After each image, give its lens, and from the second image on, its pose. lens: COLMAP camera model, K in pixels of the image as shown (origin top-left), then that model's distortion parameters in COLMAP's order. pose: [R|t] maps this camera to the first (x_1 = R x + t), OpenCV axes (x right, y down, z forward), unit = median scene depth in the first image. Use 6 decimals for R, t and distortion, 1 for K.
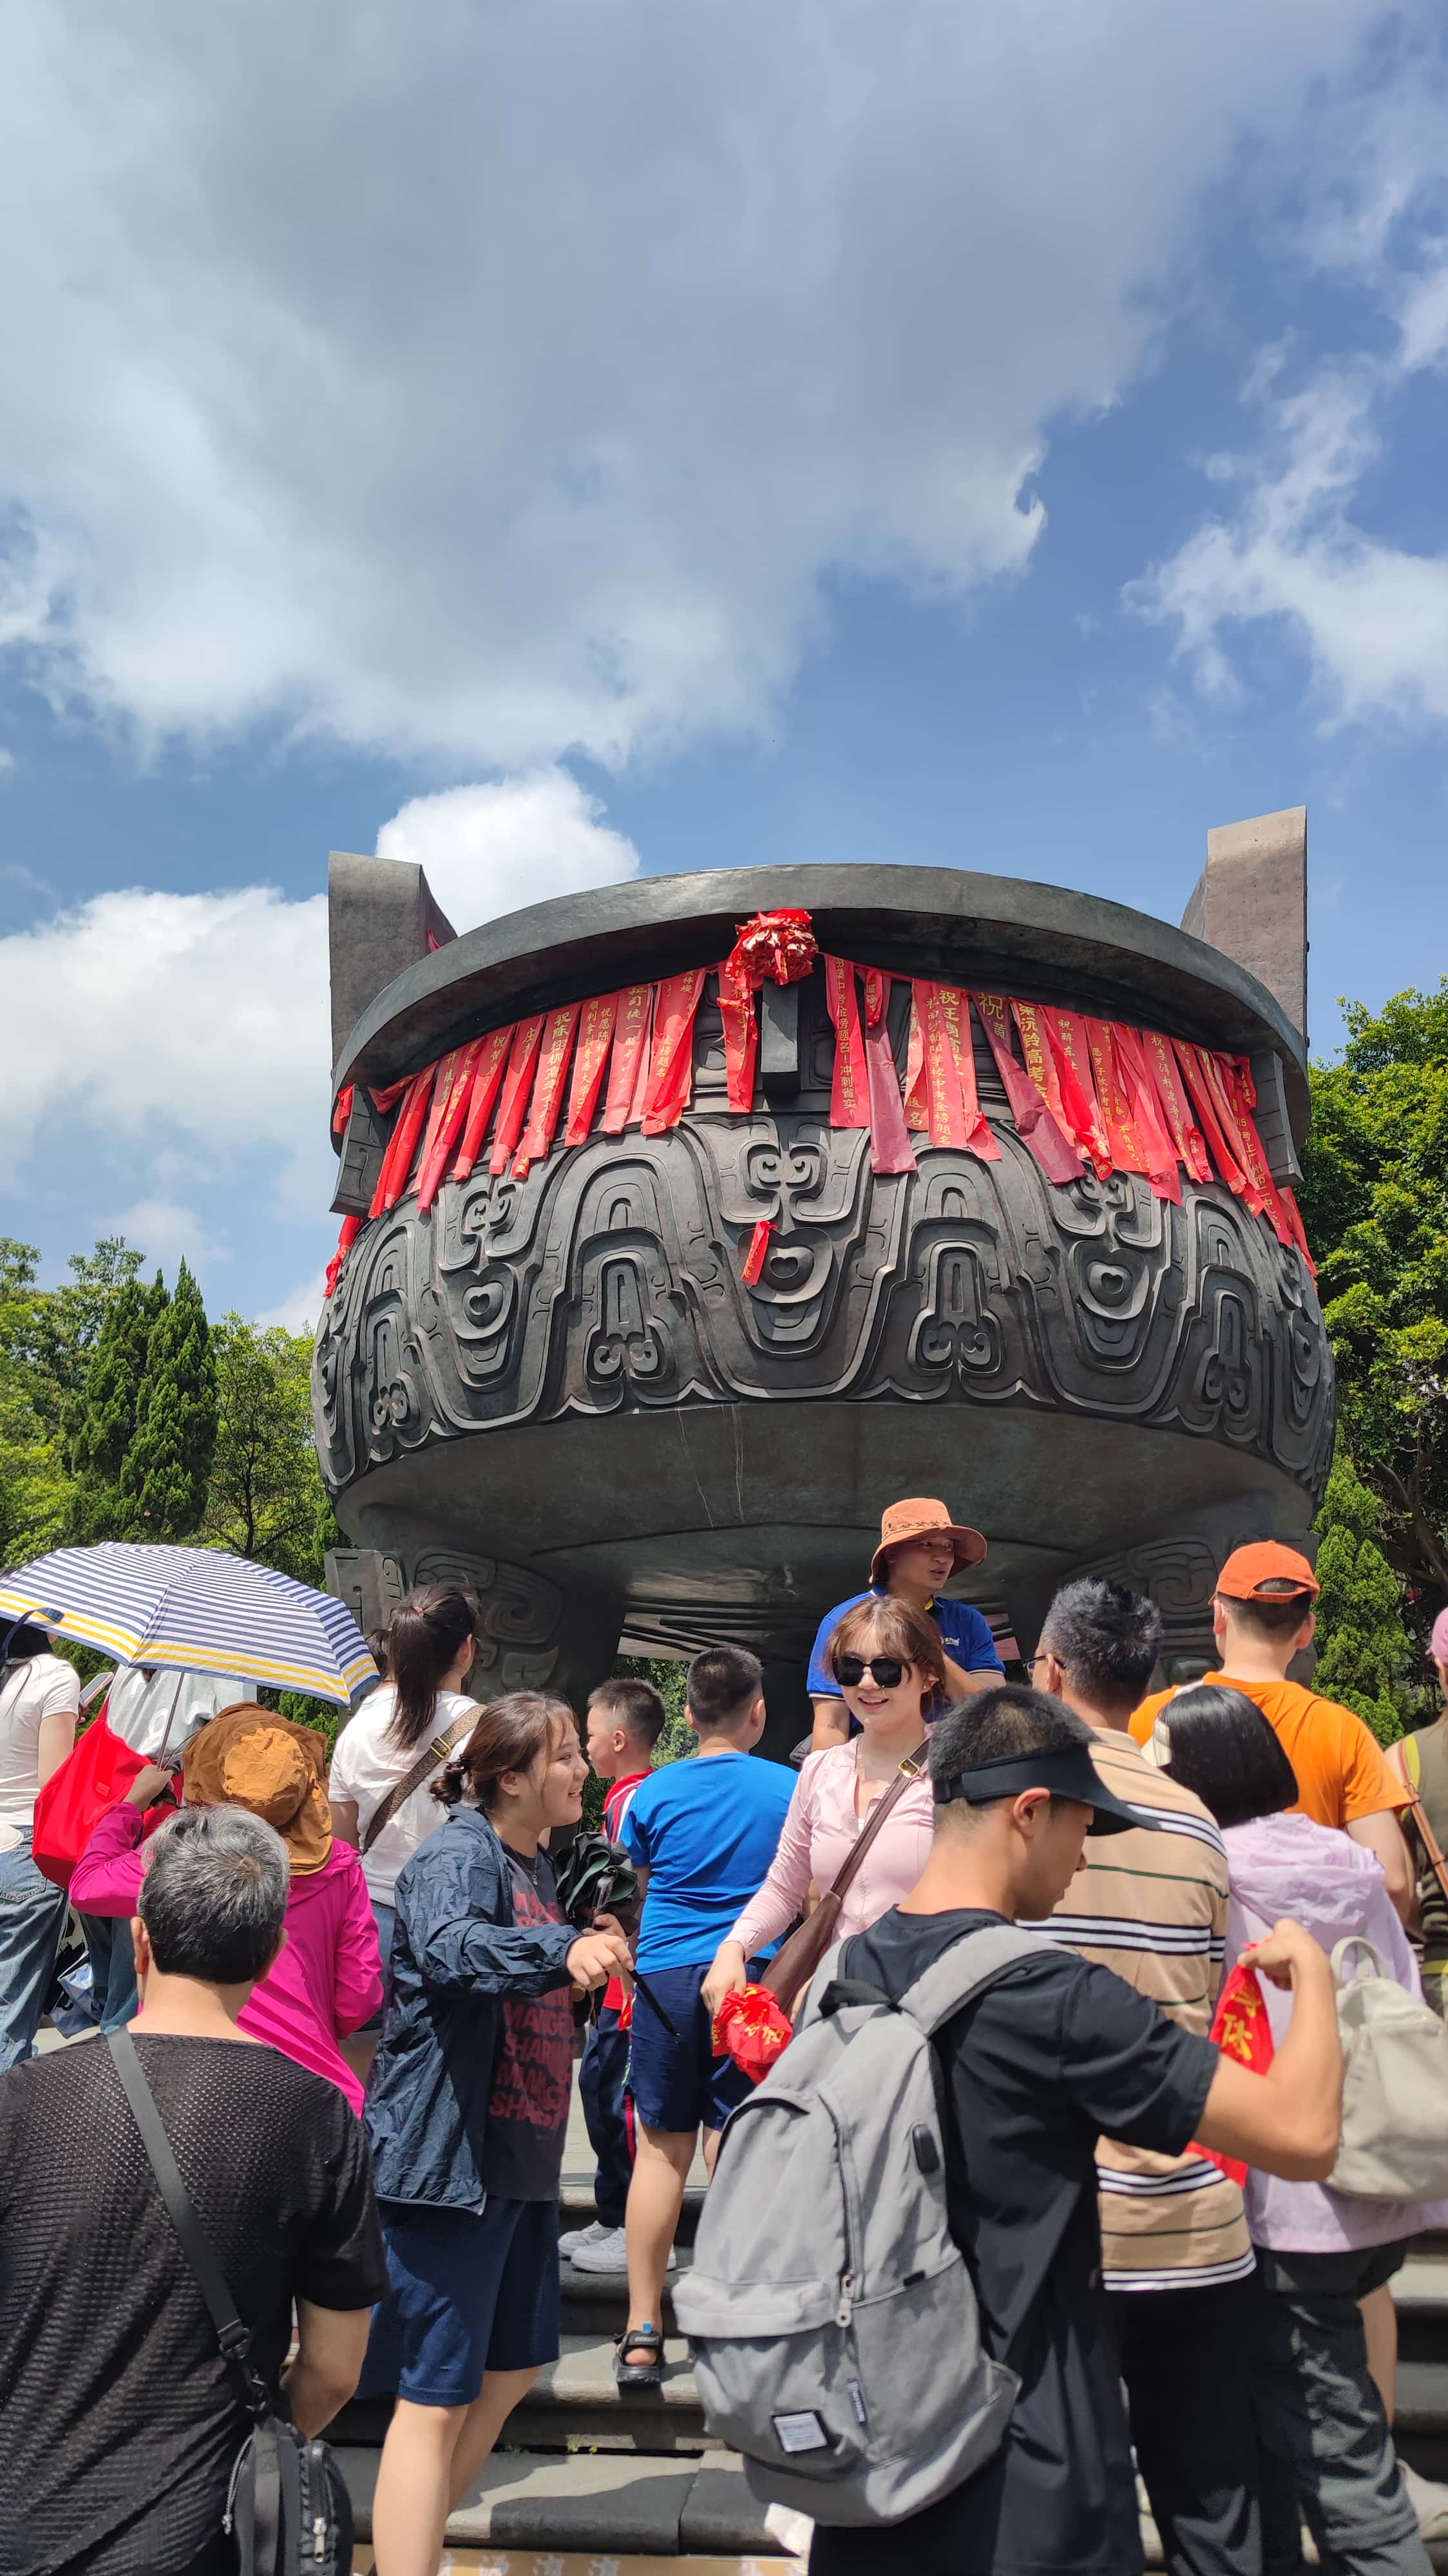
lens RADIAL K [[1808.3, 0, 715.2], [0, 1808.3, 1238.8], [0, 0, 1]] dist [0.040985, 0.000032]
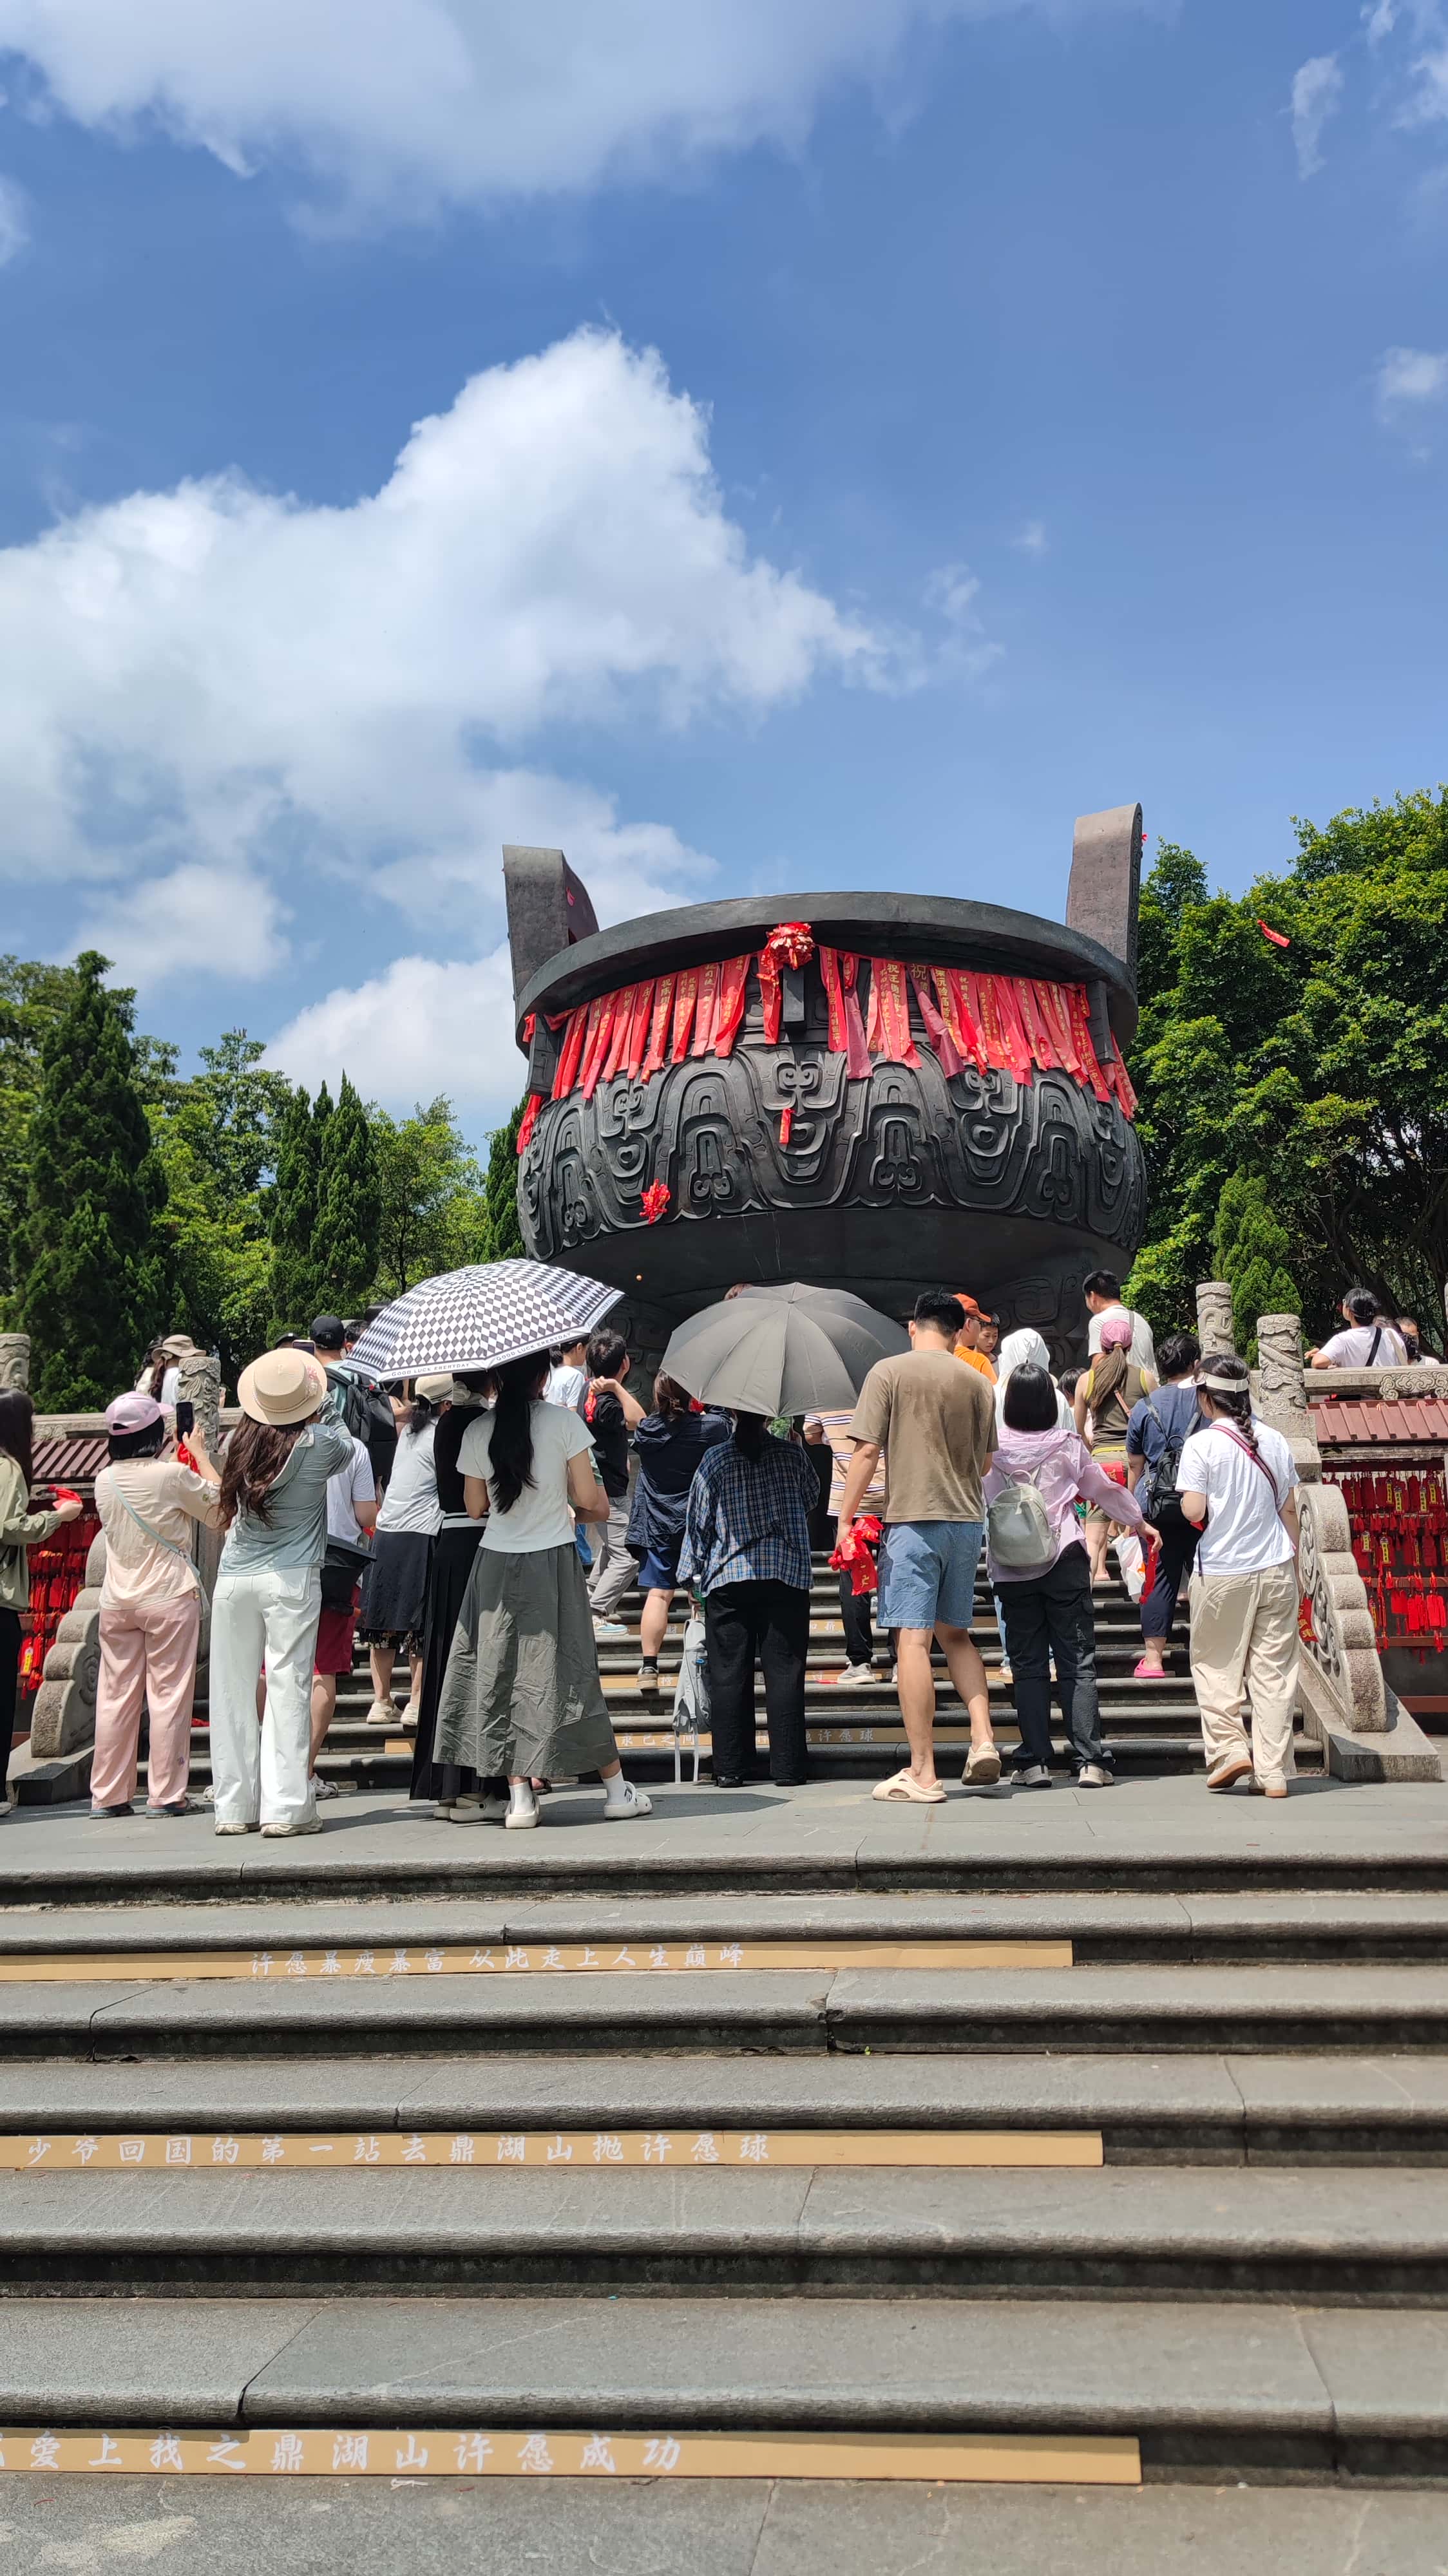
lens RADIAL K [[1808.3, 0, 715.2], [0, 1808.3, 1238.8], [0, 0, 1]] dist [0.040985, 0.000032]
pose [[0.998609, -0.032220, -0.041726, 0.024412], [0.037770, 0.989444, 0.139906, -0.124147], [0.036778, -0.141287, 0.989285, -0.715228]]
